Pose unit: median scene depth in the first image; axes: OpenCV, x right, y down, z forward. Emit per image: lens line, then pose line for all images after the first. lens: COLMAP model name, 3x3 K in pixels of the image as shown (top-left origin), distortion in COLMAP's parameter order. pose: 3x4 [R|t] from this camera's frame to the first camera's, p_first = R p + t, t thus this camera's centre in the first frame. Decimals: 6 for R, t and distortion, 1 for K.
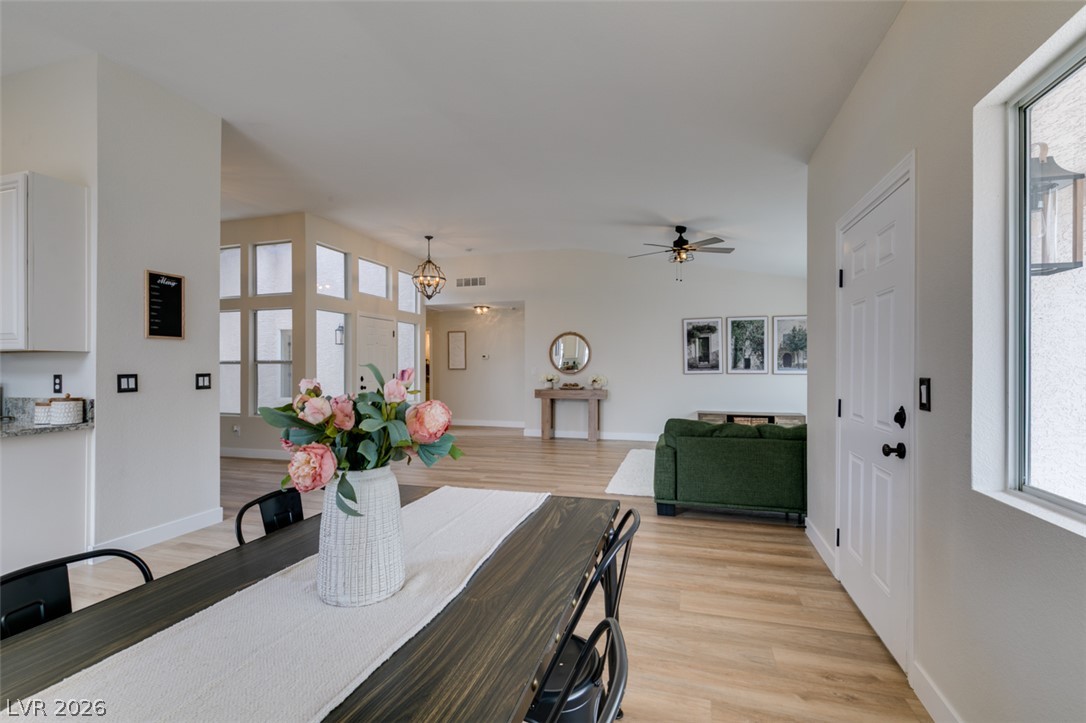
lens RADIAL K [[487.3, 0, 542.1], [0, 487.3, 365.0], [0, 0, 1]] dist [0.001120, -0.001293]
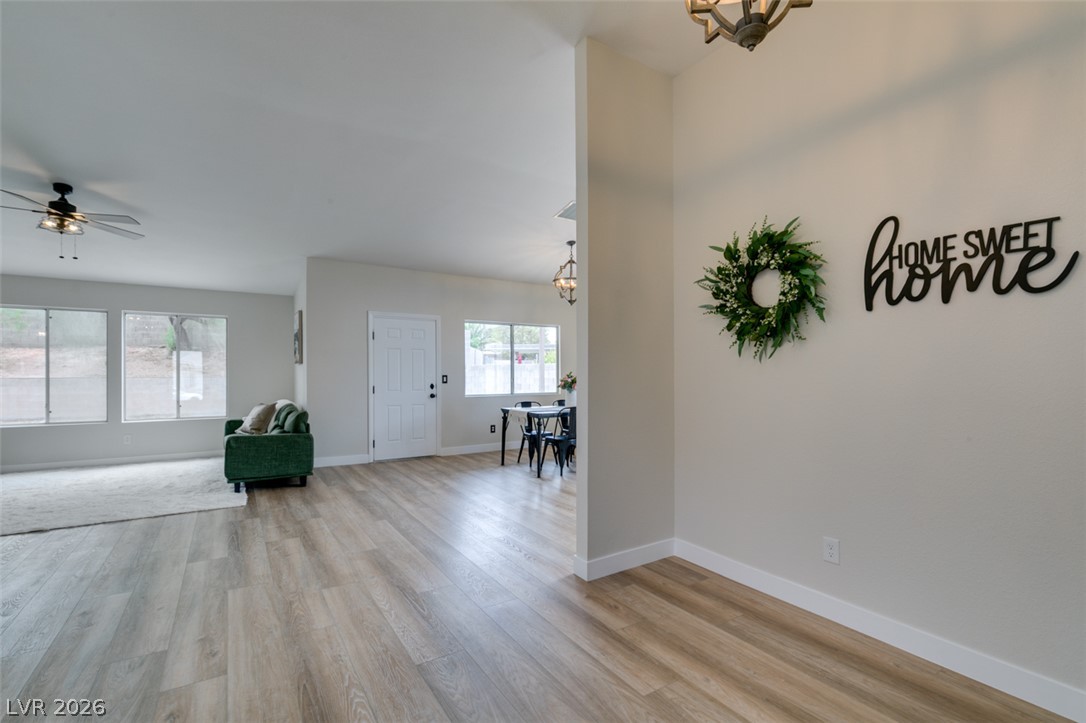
lens RADIAL K [[489.9, 0, 541.7], [0, 489.9, 373.5], [0, 0, 1]] dist [0.002646, 0.000073]
pose [[-0.756685, -0.000893, 0.653779, -0.752523], [0.000677, 0.999997, 0.002150, 0.002205], [-0.653780, 0.002069, -0.756682, 1.082115]]
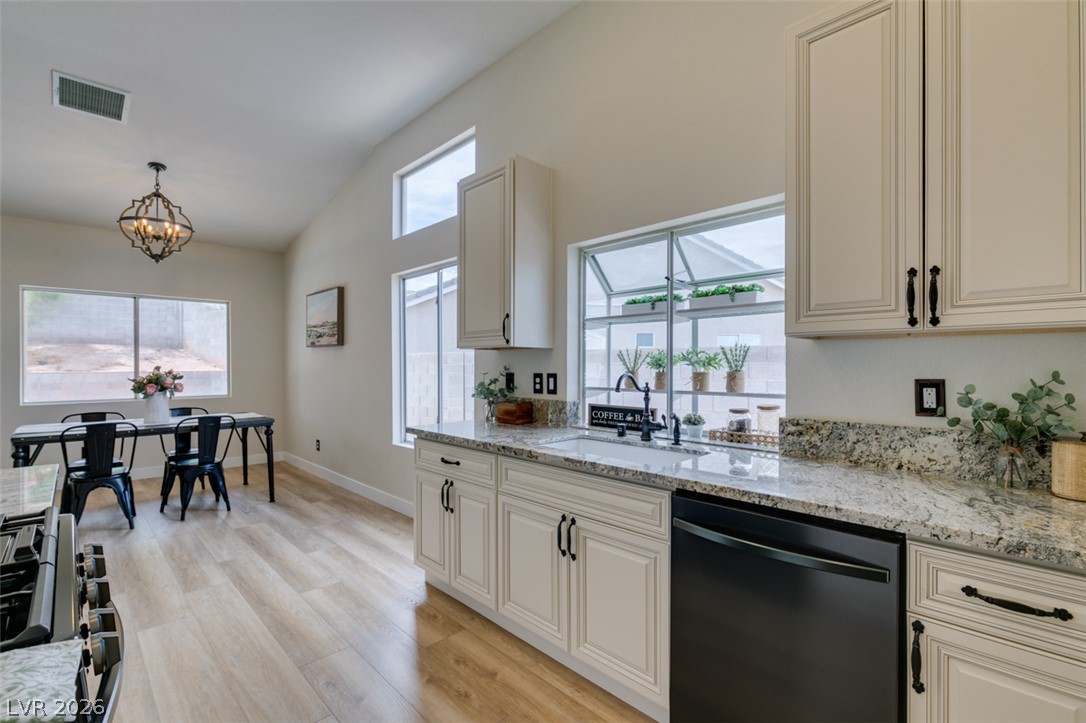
lens RADIAL K [[485.5, 0, 540.1], [0, 485.5, 364.4], [0, 0, 1]] dist [0.001889, -0.000525]
pose [[-0.872678, 0.004773, 0.488273, -0.918399], [0.001994, 0.999979, -0.006211, 0.004541], [-0.488292, -0.004447, -0.872669, 0.536981]]
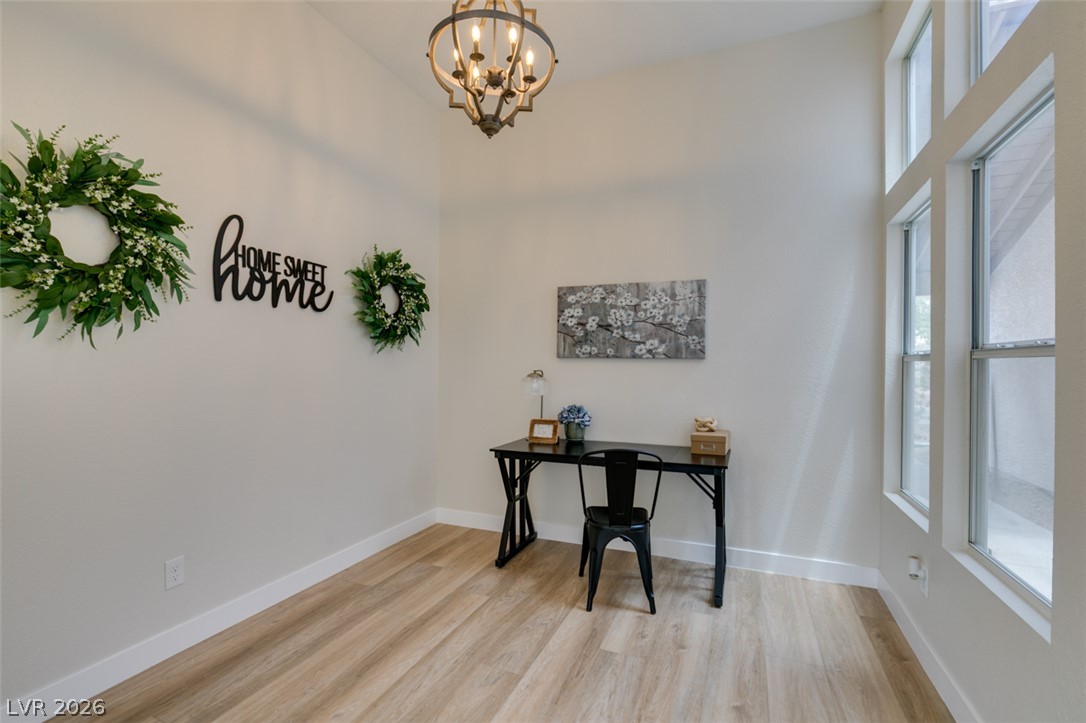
lens RADIAL K [[485.5, 0, 540.1], [0, 485.5, 364.4], [0, 0, 1]] dist [0.001889, -0.000525]
pose [[-0.108462, 0.003128, -0.994096, -0.341585], [-0.003148, 0.999989, 0.003490, 0.000725], [0.994096, 0.003508, -0.108451, 0.904889]]
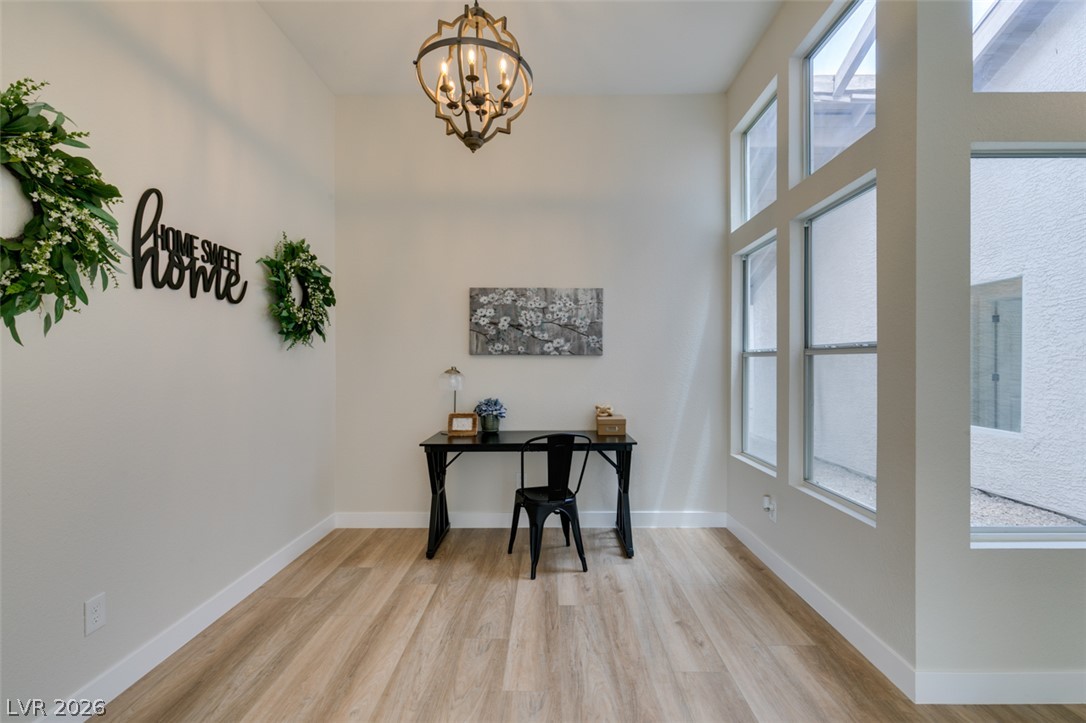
lens RADIAL K [[484.5, 0, 541.5], [0, 484.5, 362.9], [0, 0, 1]] dist [0.007070, -0.000003]
pose [[0.270958, 0.005770, -0.962574, -0.306896], [0.002247, 0.999976, 0.006627, 0.001266], [0.962589, -0.003959, 0.270939, 0.782973]]
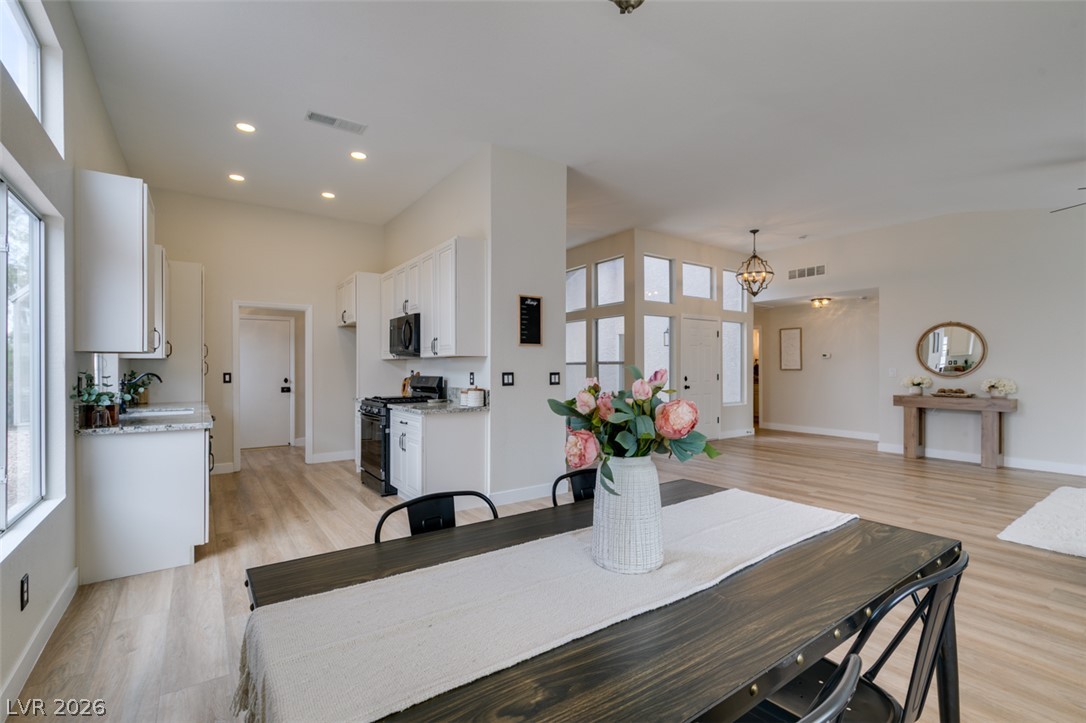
lens RADIAL K [[485.5, 0, 540.1], [0, 485.5, 364.4], [0, 0, 1]] dist [0.001889, -0.000525]
pose [[0.785402, -0.002061, -0.618983, 0.033511], [0.001234, 0.999998, -0.001764, -0.000576], [0.618985, 0.000622, 0.785403, -0.005865]]
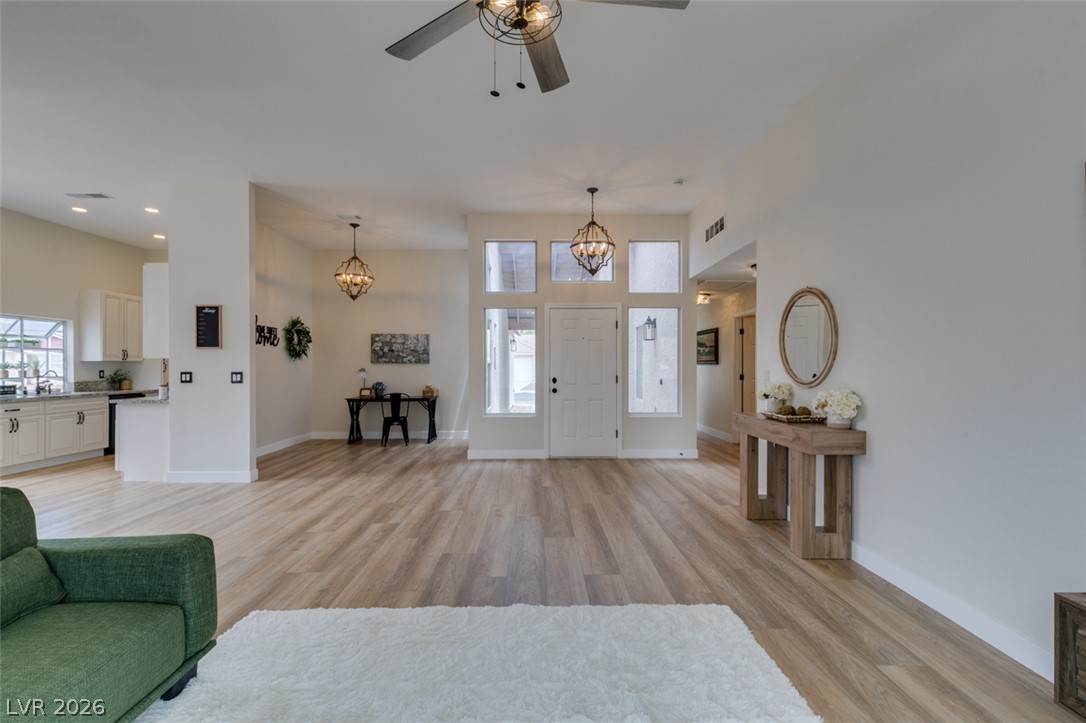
lens RADIAL K [[485.5, 0, 540.1], [0, 485.5, 364.4], [0, 0, 1]] dist [0.001889, -0.000525]
pose [[0.293591, 0.000759, -0.955931, 0.573144], [0.003774, 0.999991, 0.001953, -0.002289], [0.955924, -0.004181, 0.293585, 0.917253]]
